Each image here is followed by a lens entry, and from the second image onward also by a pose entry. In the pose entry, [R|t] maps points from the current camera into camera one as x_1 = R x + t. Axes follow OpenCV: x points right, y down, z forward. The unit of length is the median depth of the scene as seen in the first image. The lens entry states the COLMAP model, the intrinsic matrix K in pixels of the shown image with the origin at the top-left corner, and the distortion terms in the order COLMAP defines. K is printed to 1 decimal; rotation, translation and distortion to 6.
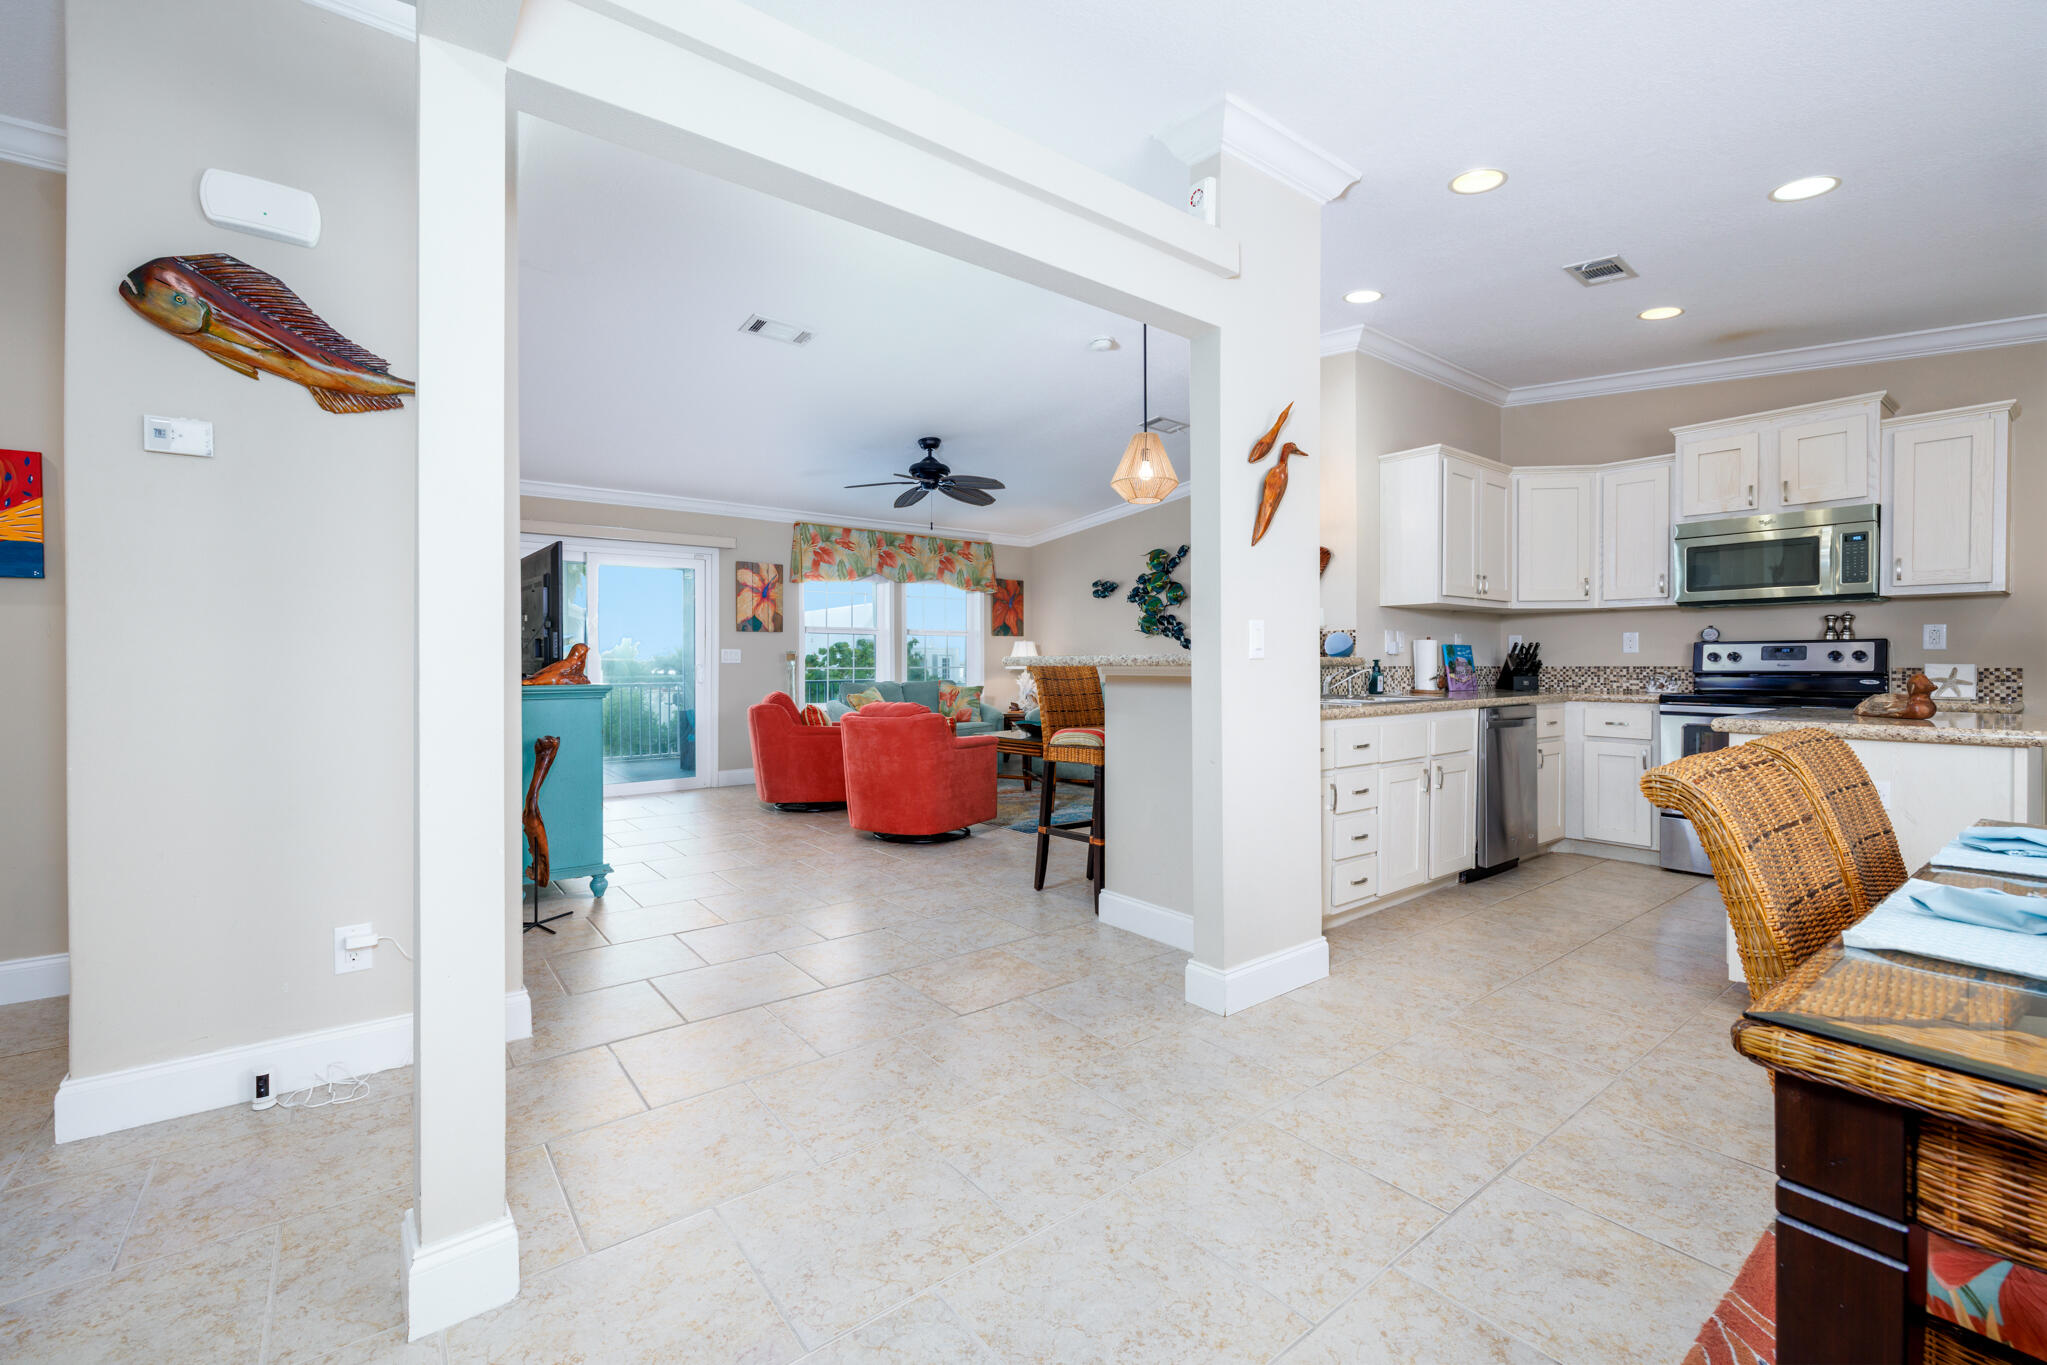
lens RADIAL K [[855.9, 0, 1019.6], [0, 855.9, 671.4], [0, 0, 1]] dist [-0.001767, 0.000284]
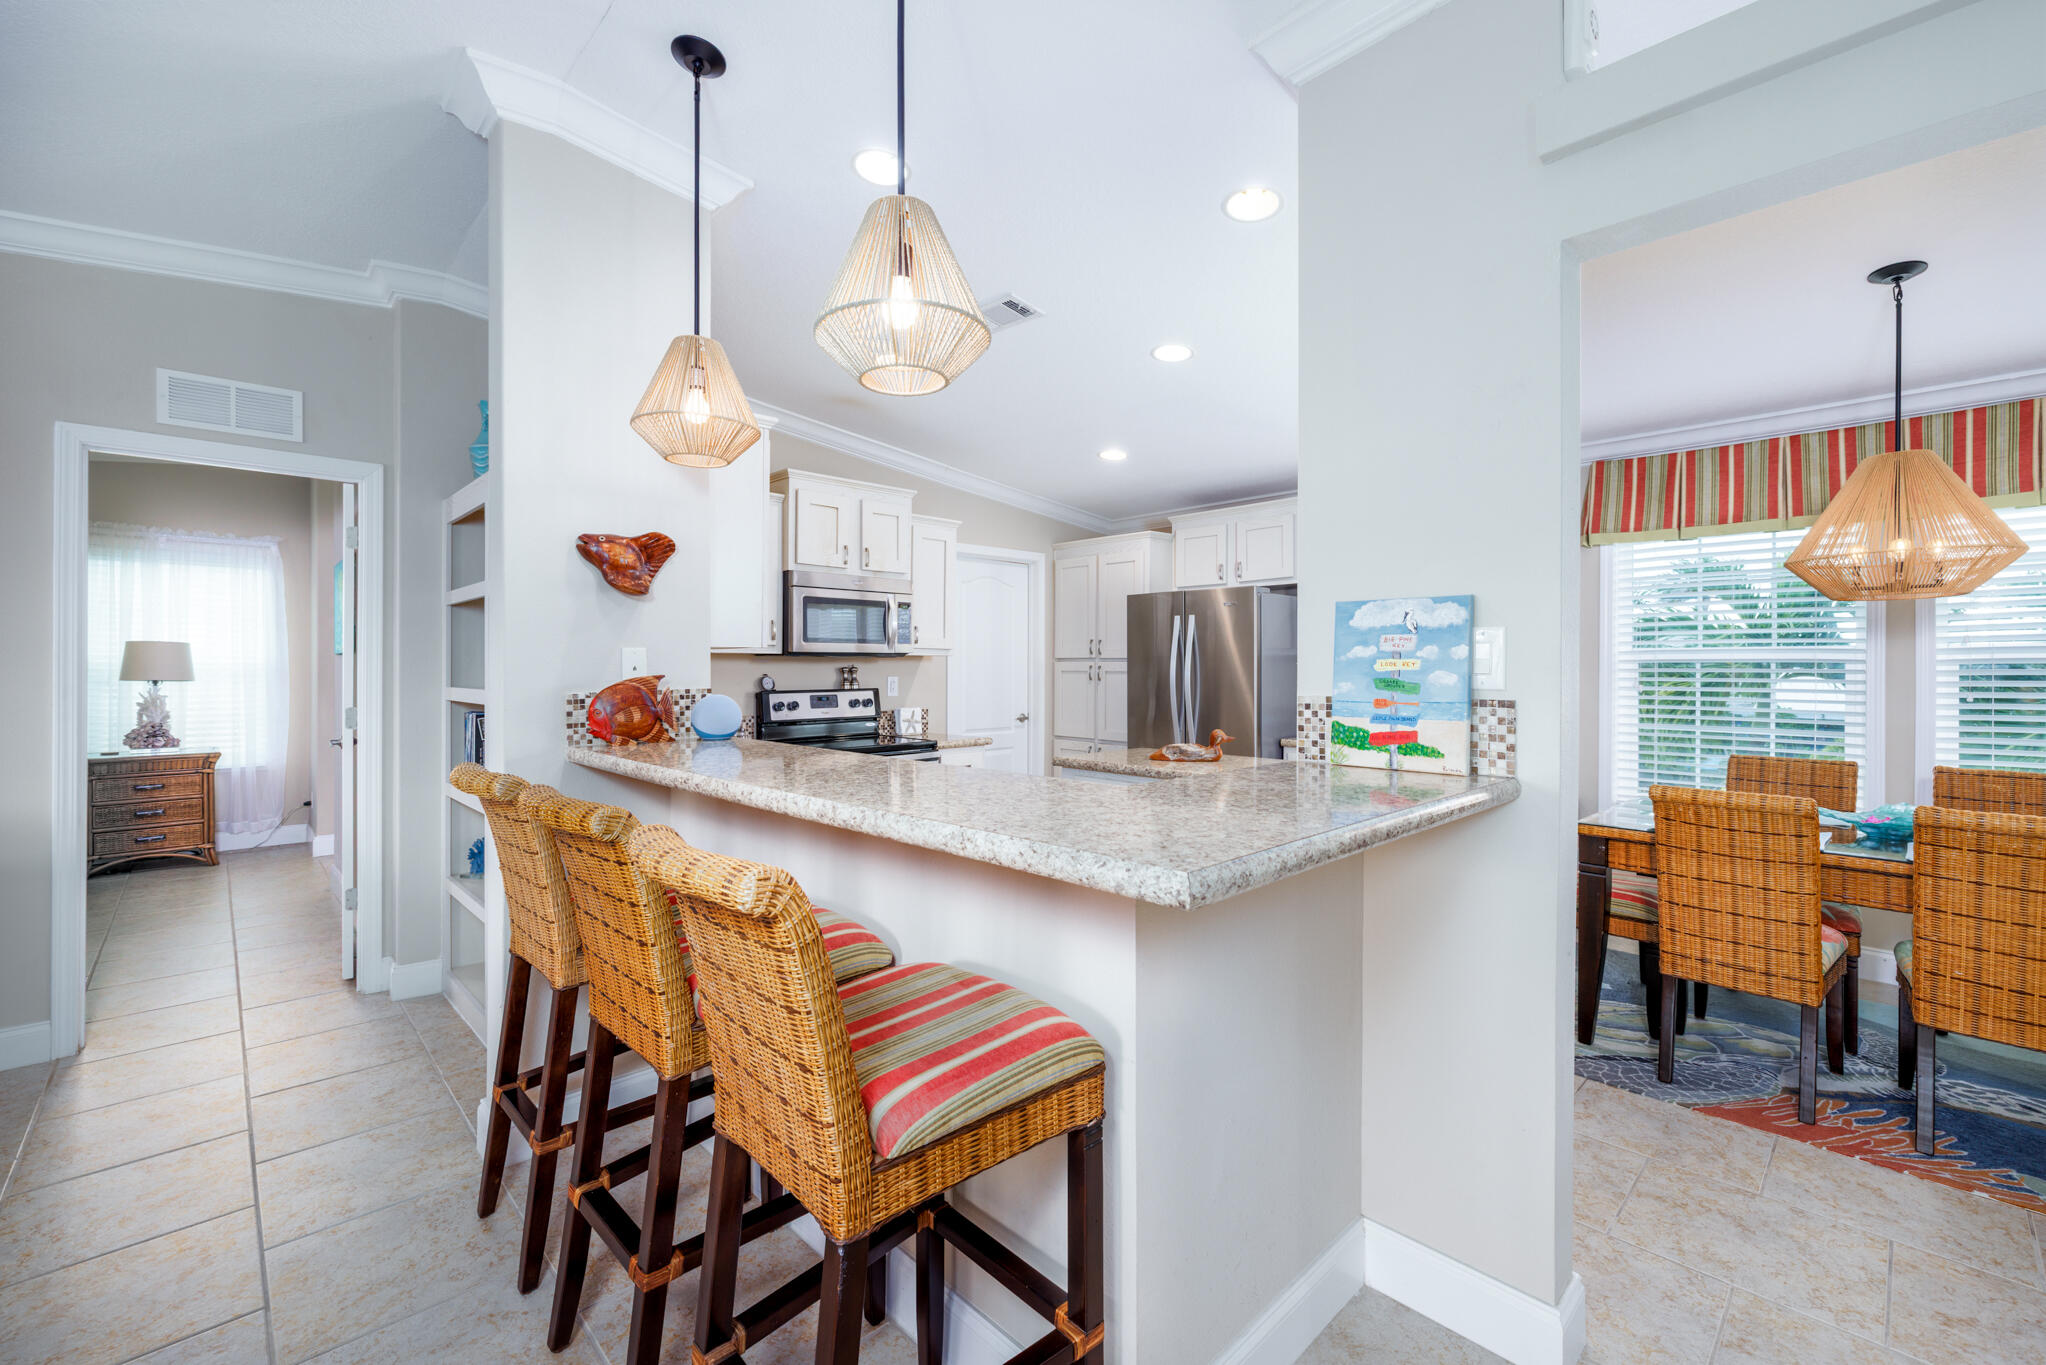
lens RADIAL K [[821.4, 0, 1016.0], [0, 821.4, 667.8], [0, 0, 1]] dist [0.004753, 0.000446]
pose [[-0.112893, -0.010212, 0.993555, -0.189744], [0.004691, 0.999931, 0.010810, -0.073754], [-0.993596, 0.005881, -0.112838, 0.855245]]
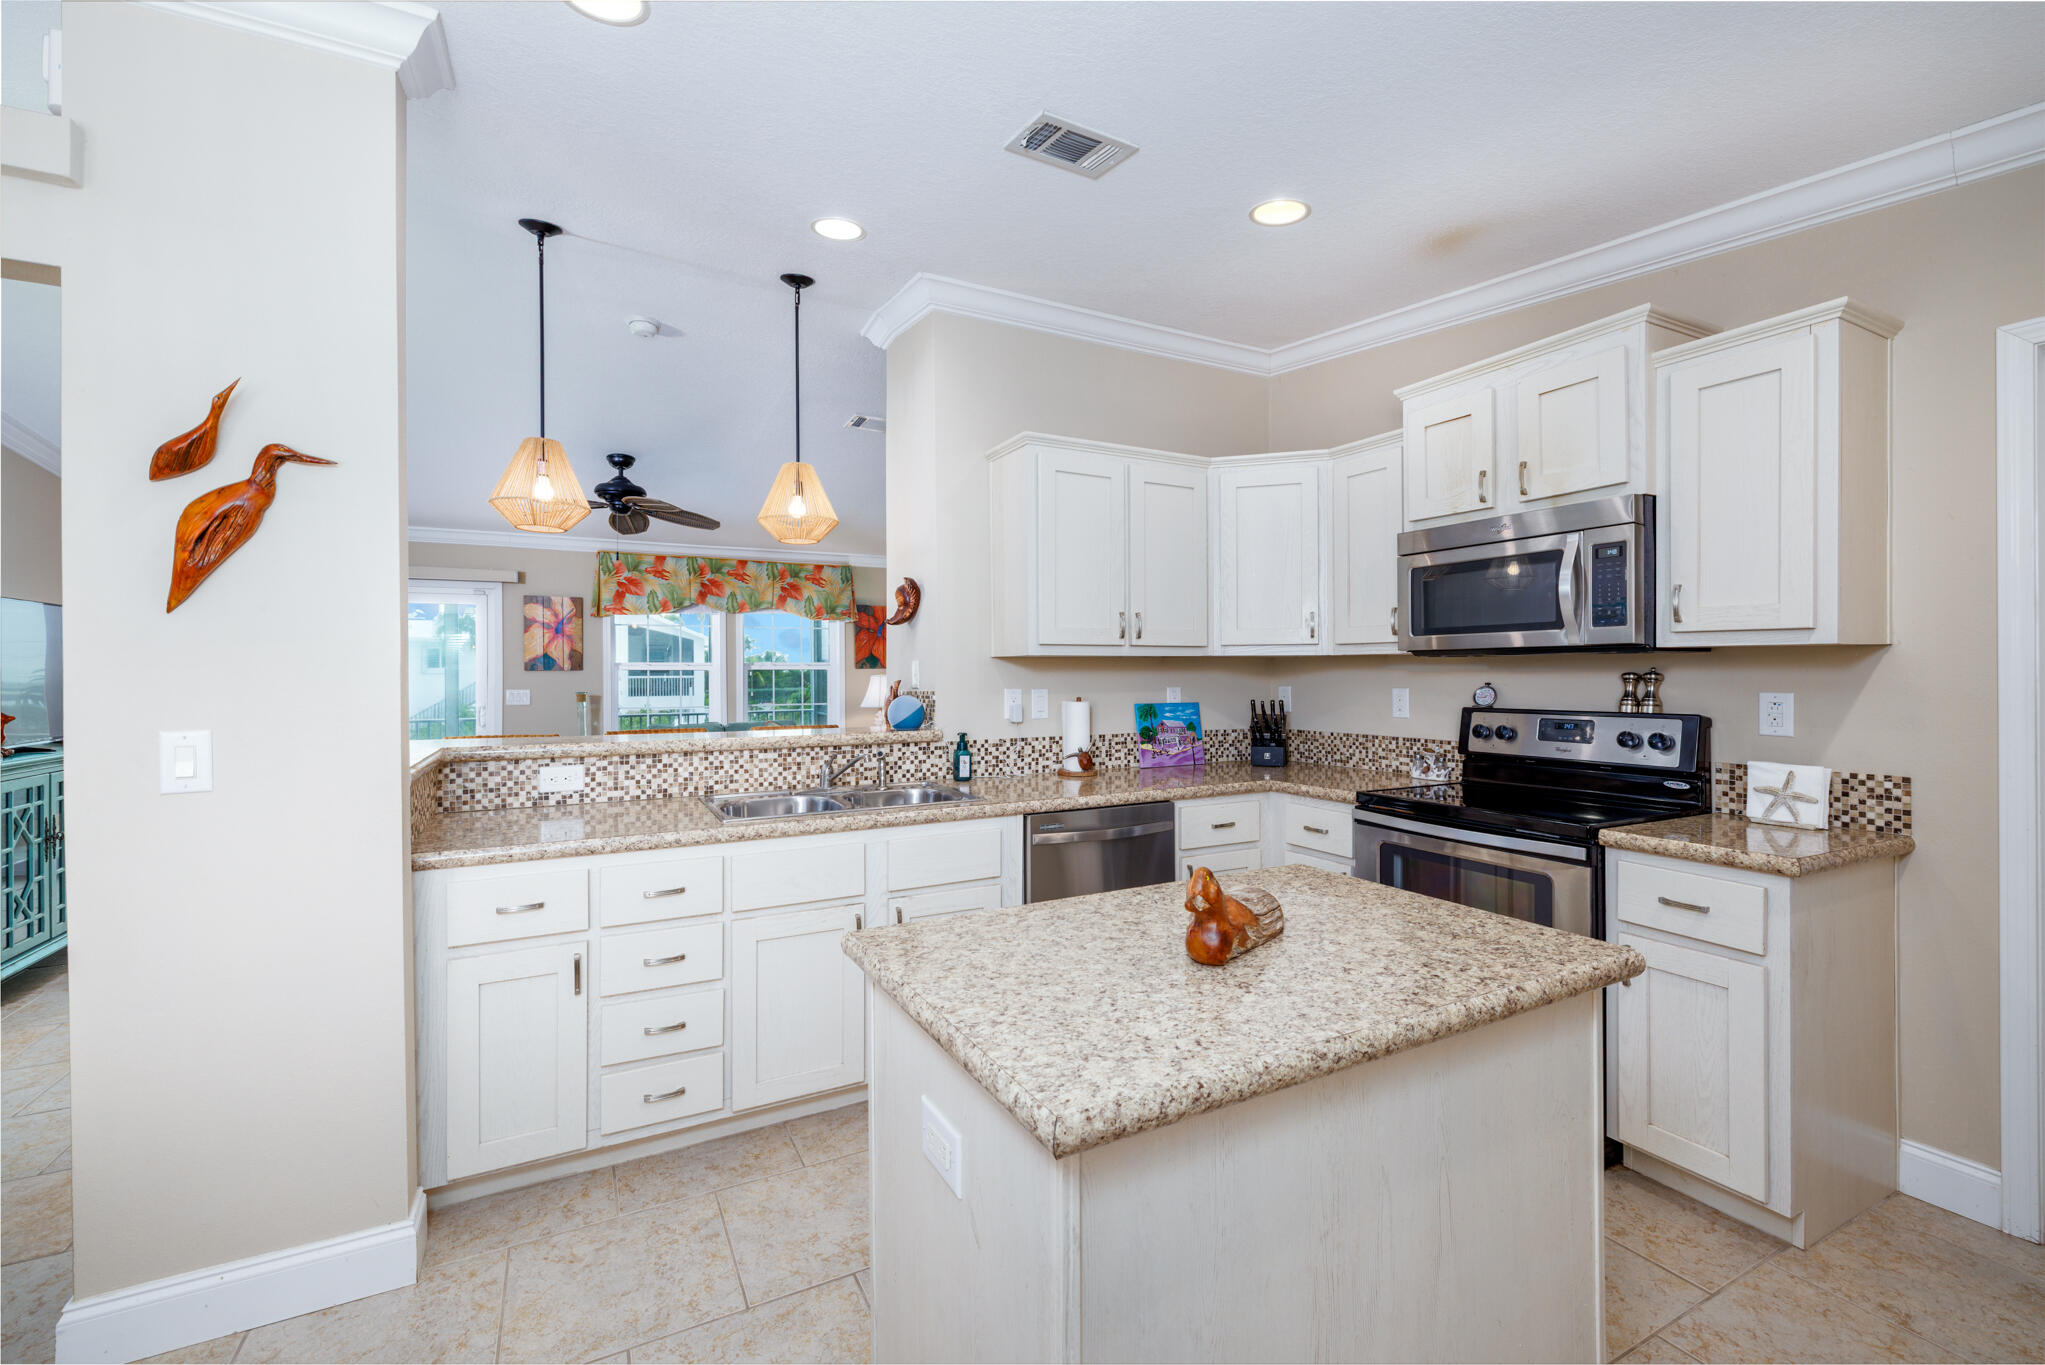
lens RADIAL K [[855.0, 0, 1014.3], [0, 855.0, 675.8], [0, 0, 1]] dist [-0.001767, 0.000284]
pose [[0.984660, -0.001887, -0.174473, 0.588293], [0.000717, 0.999977, -0.006765, -0.057238], [0.174482, 0.006536, 0.984639, 0.293820]]
